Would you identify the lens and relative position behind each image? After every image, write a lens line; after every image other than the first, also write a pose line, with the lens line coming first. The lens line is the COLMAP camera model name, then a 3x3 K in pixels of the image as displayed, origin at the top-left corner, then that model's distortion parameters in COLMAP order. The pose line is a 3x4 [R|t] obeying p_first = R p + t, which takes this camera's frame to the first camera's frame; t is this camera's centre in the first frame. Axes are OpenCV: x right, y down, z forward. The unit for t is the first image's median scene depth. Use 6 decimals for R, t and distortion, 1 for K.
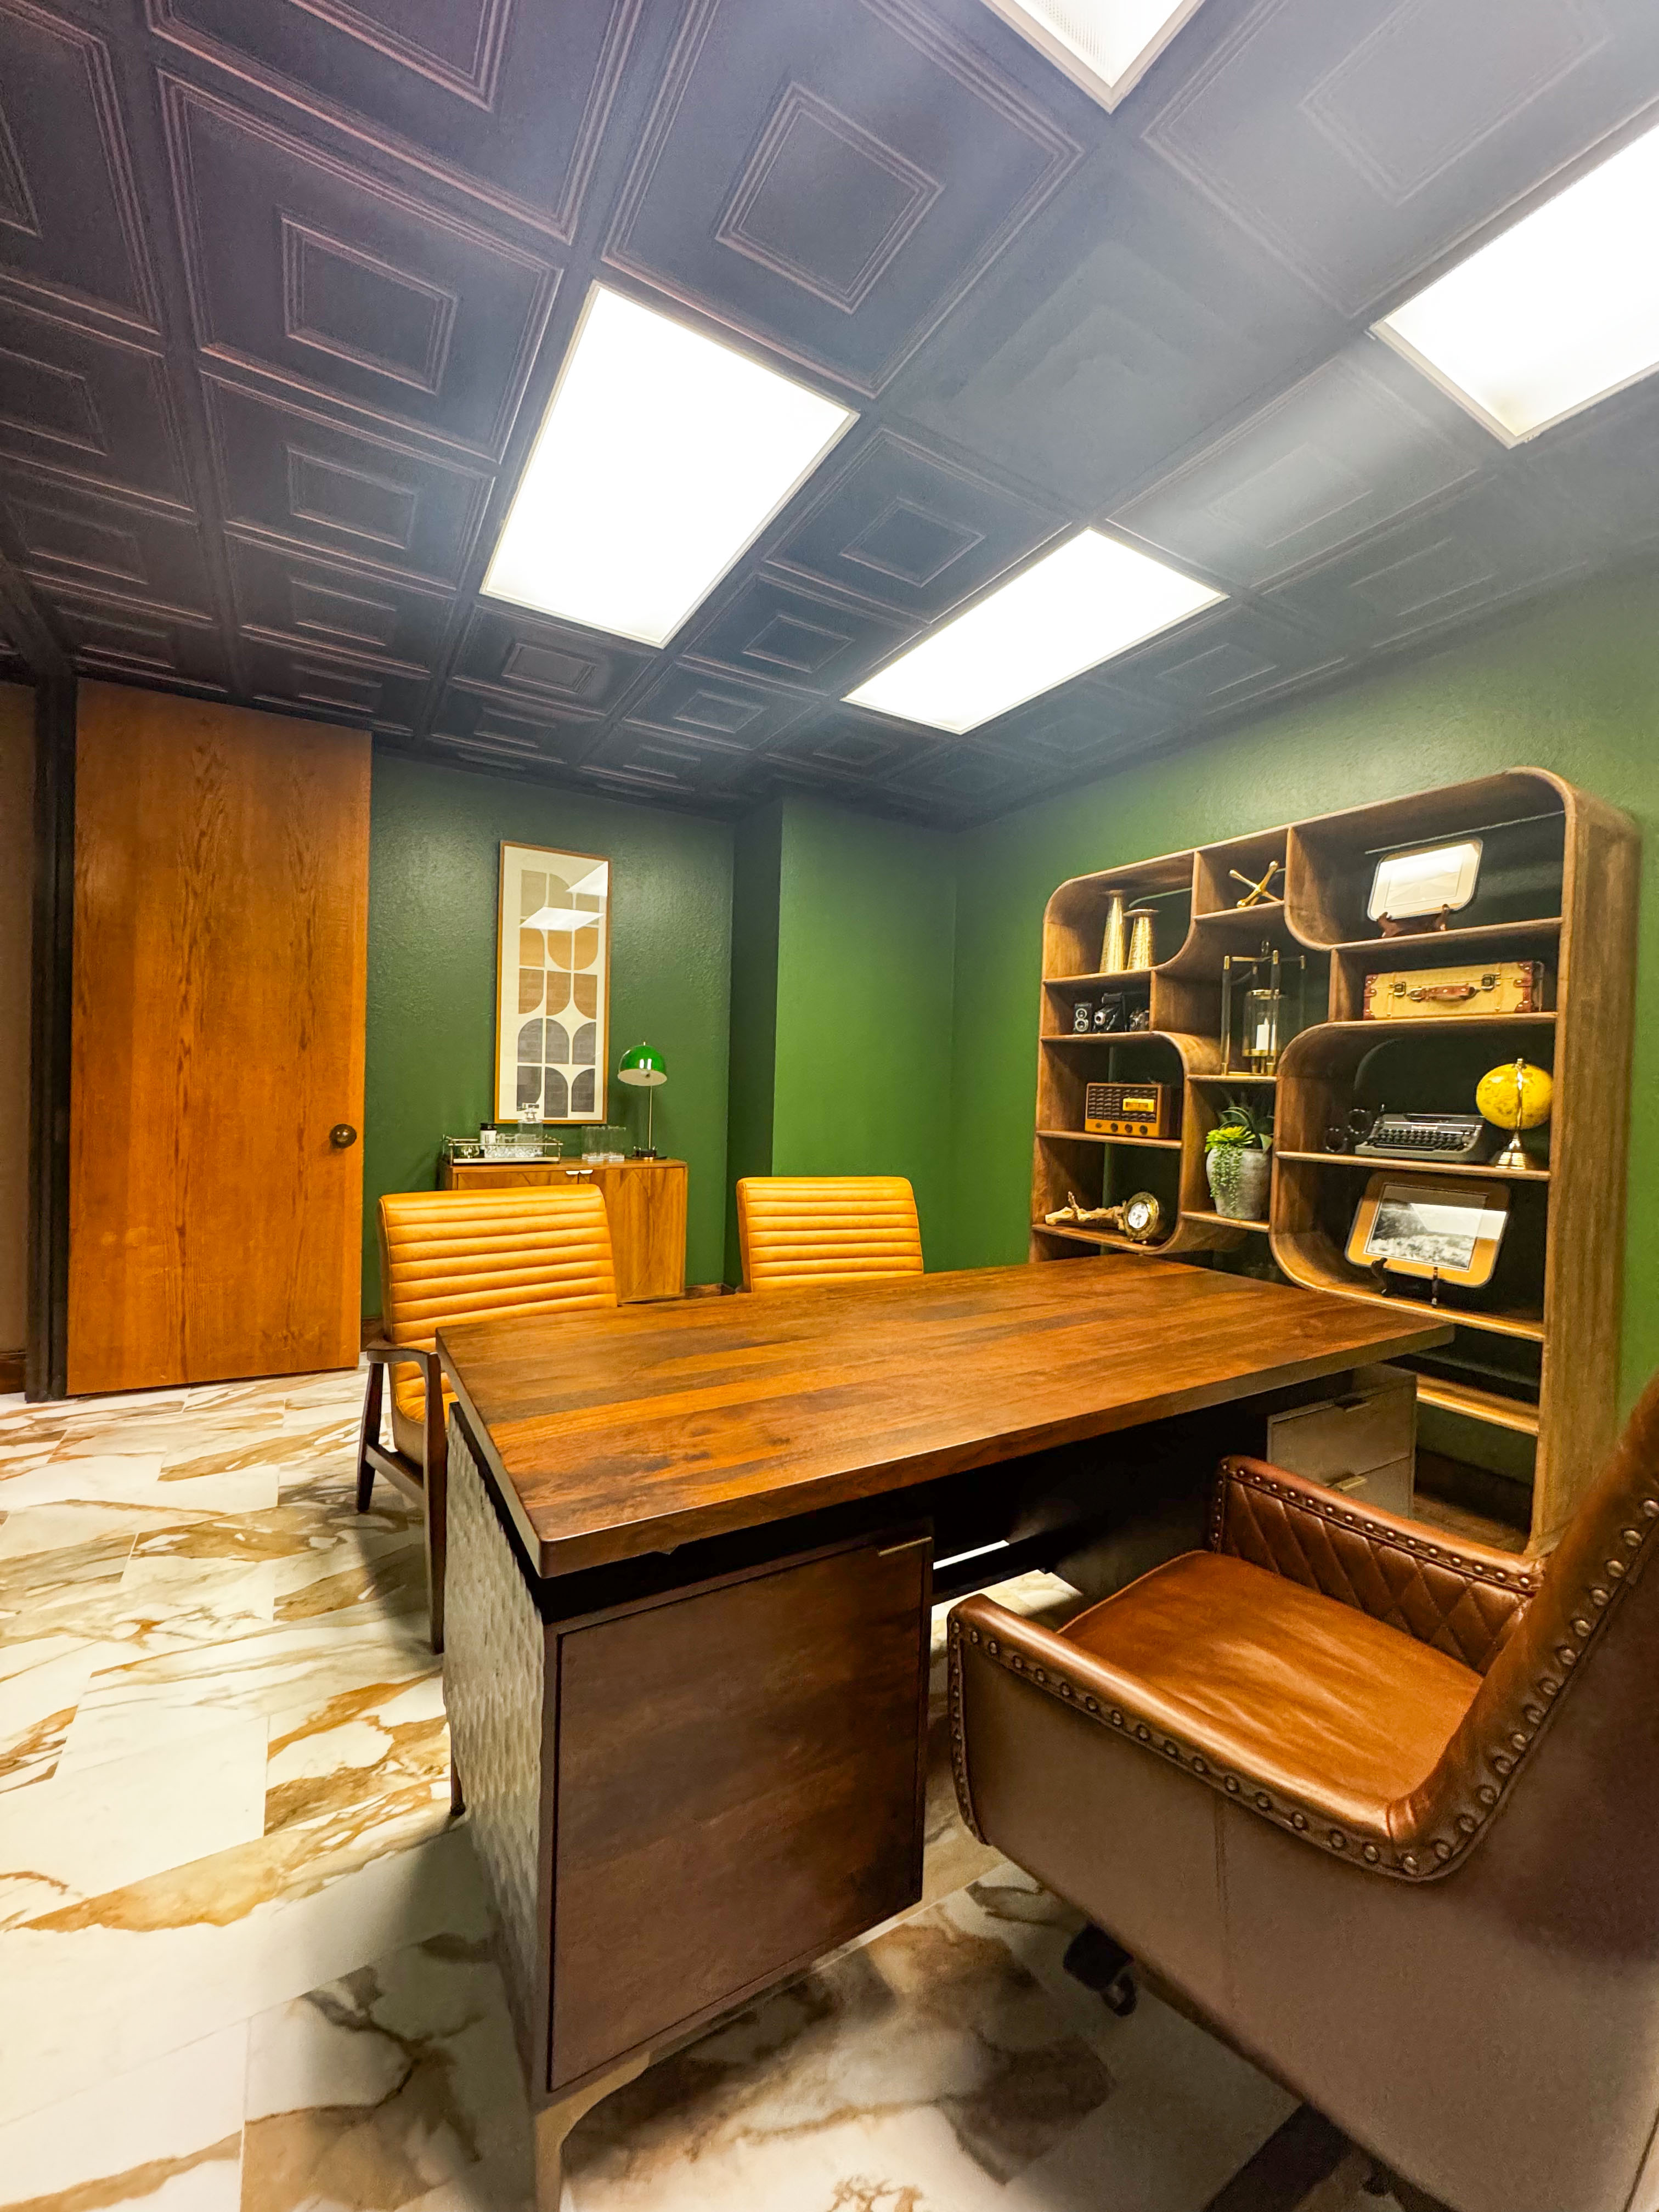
lens RADIAL K [[876.8, 0, 829.5], [0, 876.8, 1106.0], [0, 0, 1]] dist [-0.007882, 0.000309]
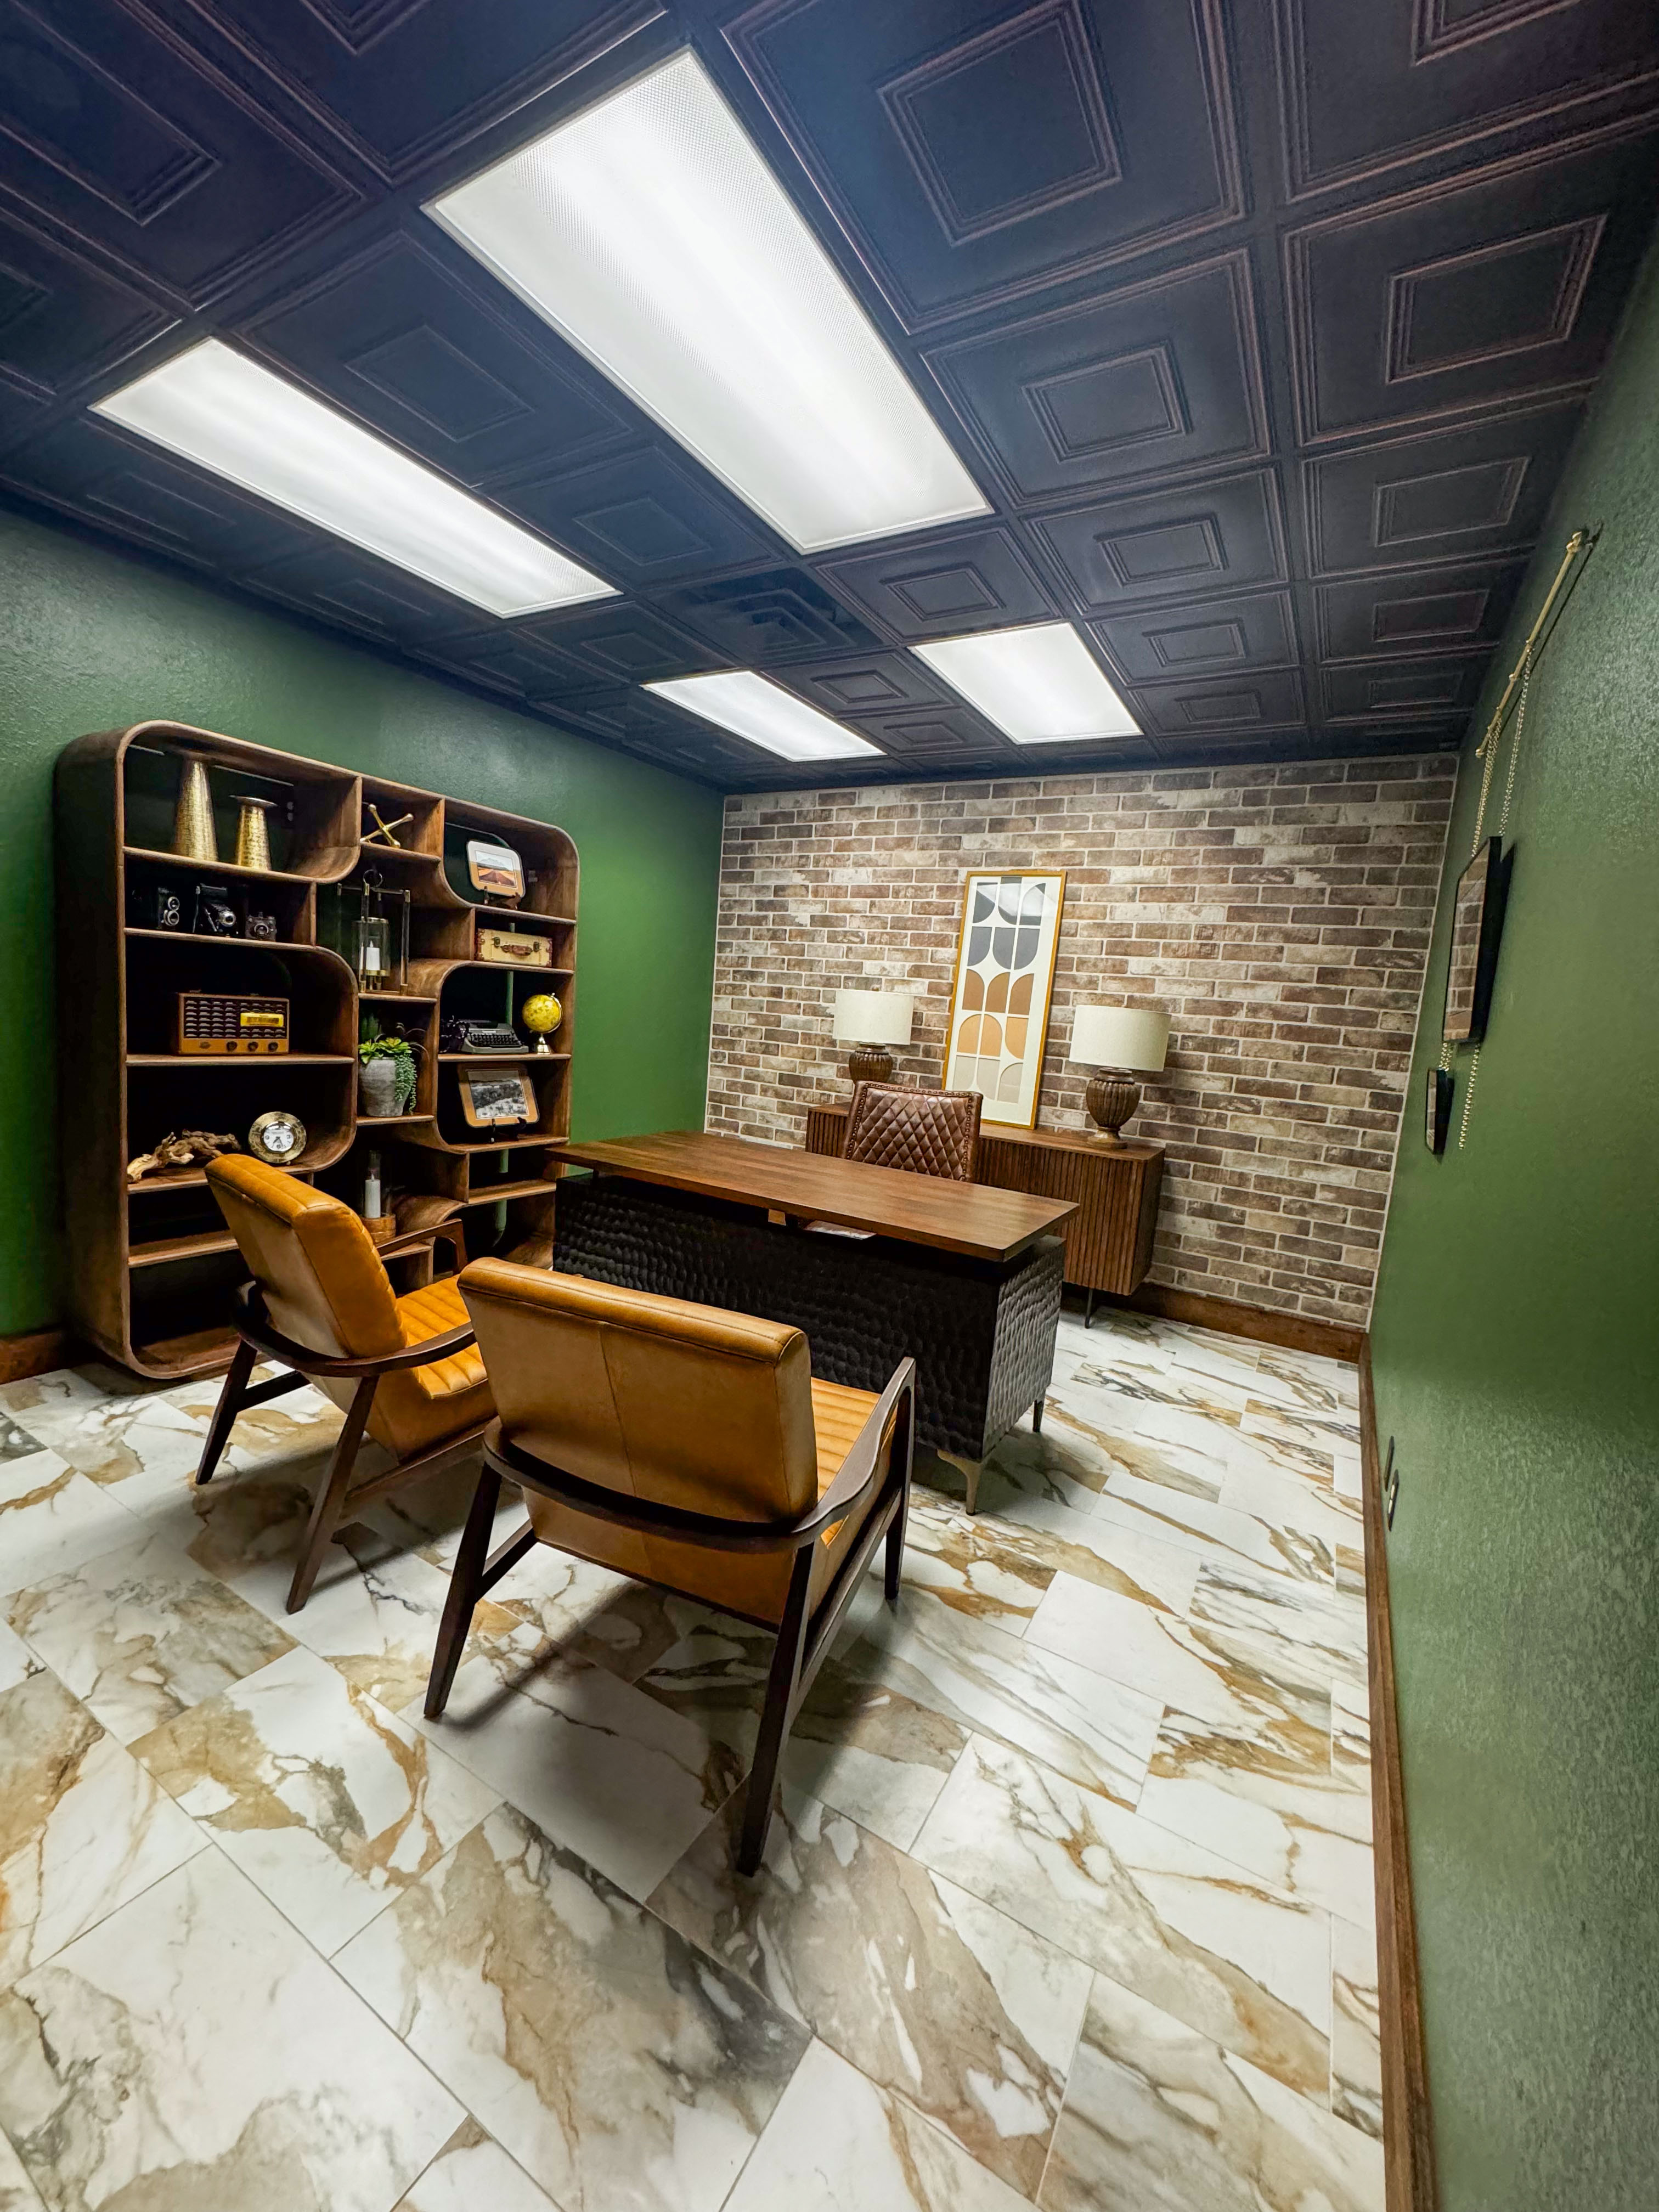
lens RADIAL K [[876.8, 0, 829.5], [0, 876.8, 1106.0], [0, 0, 1]] dist [-0.007882, 0.000309]
pose [[-0.479067, -0.169719, 0.861214, -1.052044], [-0.076656, 0.985471, 0.151564, -0.138291], [-0.874425, 0.006592, -0.485117, 1.331668]]
